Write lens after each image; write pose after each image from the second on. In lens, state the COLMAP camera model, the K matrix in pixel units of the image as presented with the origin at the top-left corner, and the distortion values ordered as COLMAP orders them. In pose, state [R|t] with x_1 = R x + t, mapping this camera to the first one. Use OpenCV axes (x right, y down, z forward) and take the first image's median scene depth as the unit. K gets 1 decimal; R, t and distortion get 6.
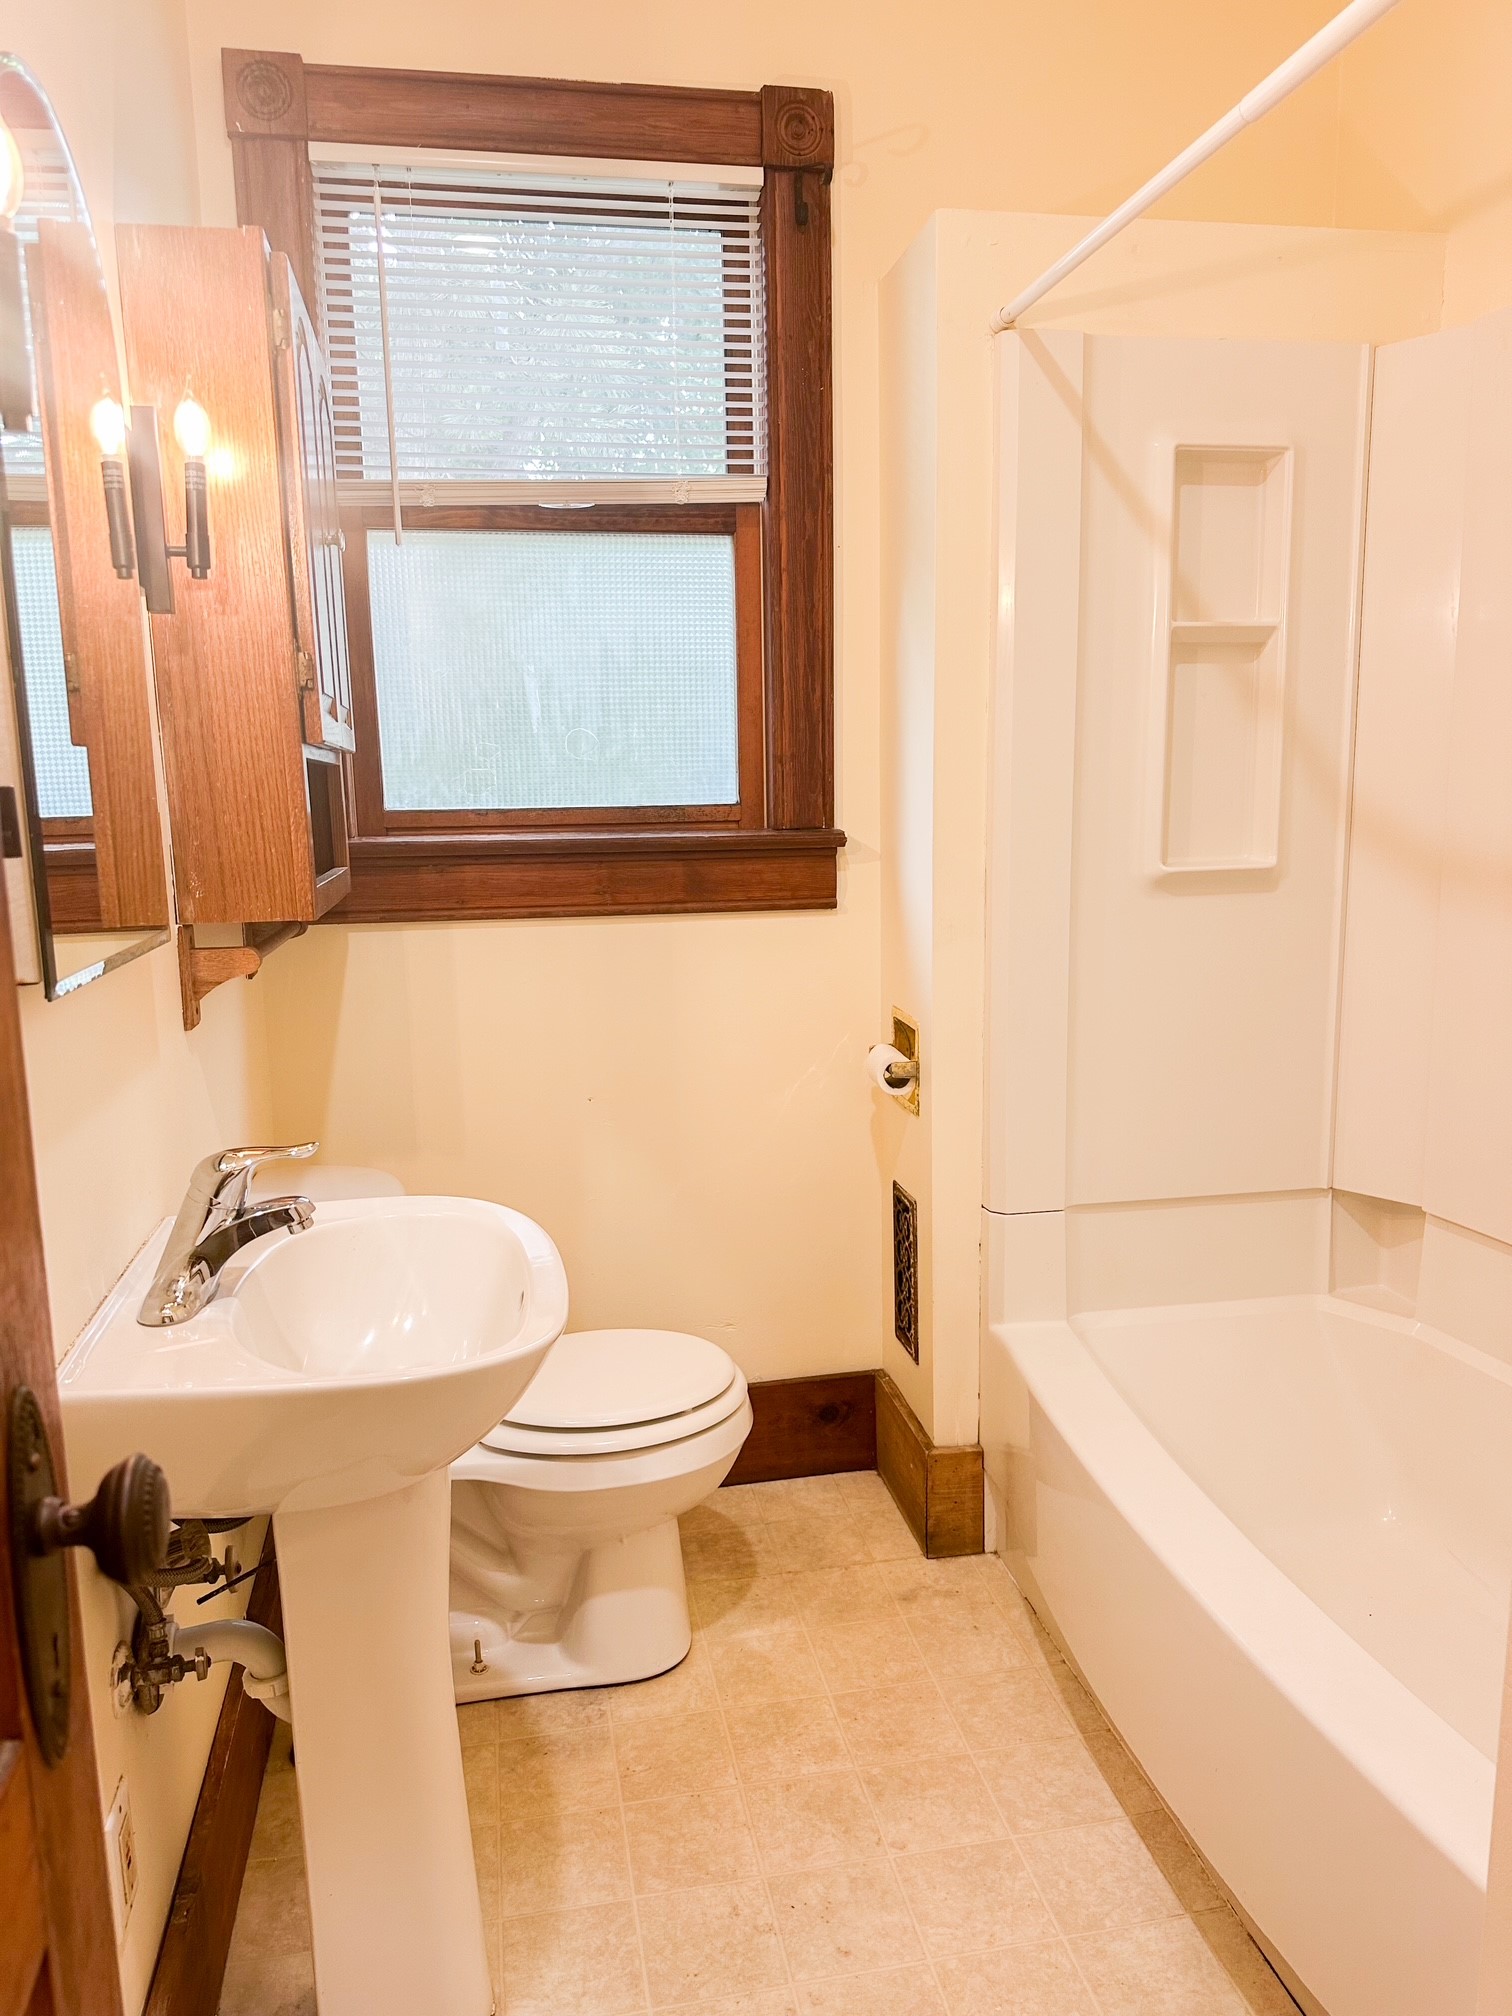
lens RADIAL K [[1419.2, 0, 756.0], [0, 1419.2, 1008.0], [0, 0, 1]] dist [0.087954, -0.101305]
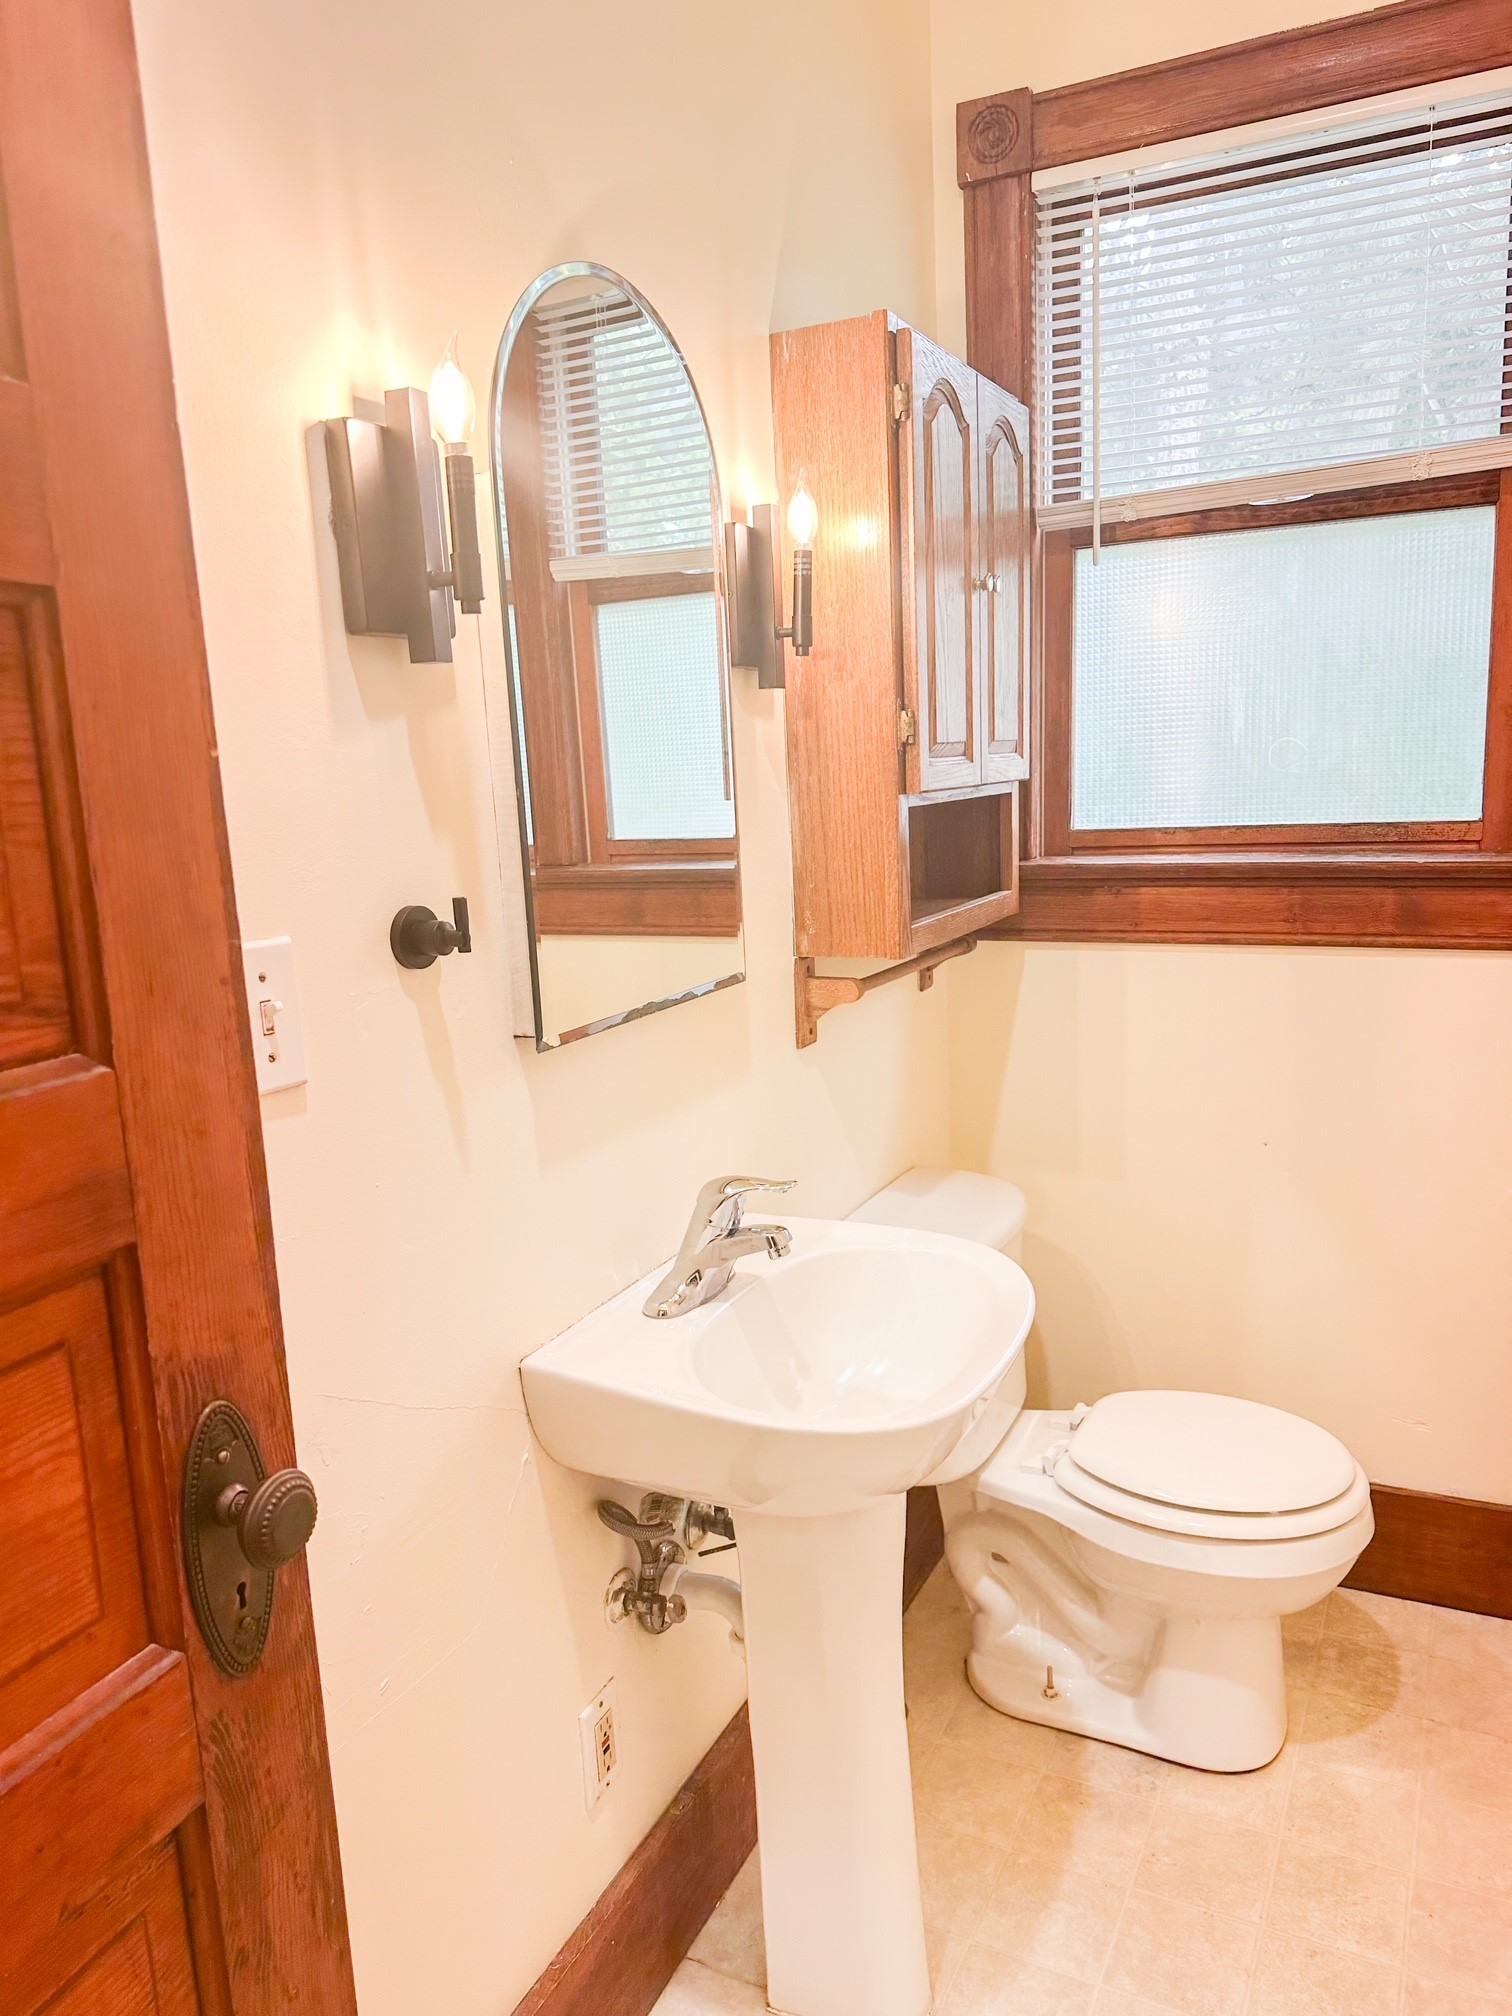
lens RADIAL K [[1439.4, 0, 758.4], [0, 1439.4, 1016.0], [0, 0, 1]] dist [0.063279, -0.045856]
pose [[0.808993, 0.092762, -0.580453, 0.176136], [-0.070845, 0.995658, 0.060377, -0.057150], [0.583534, -0.007722, 0.812052, 0.049016]]
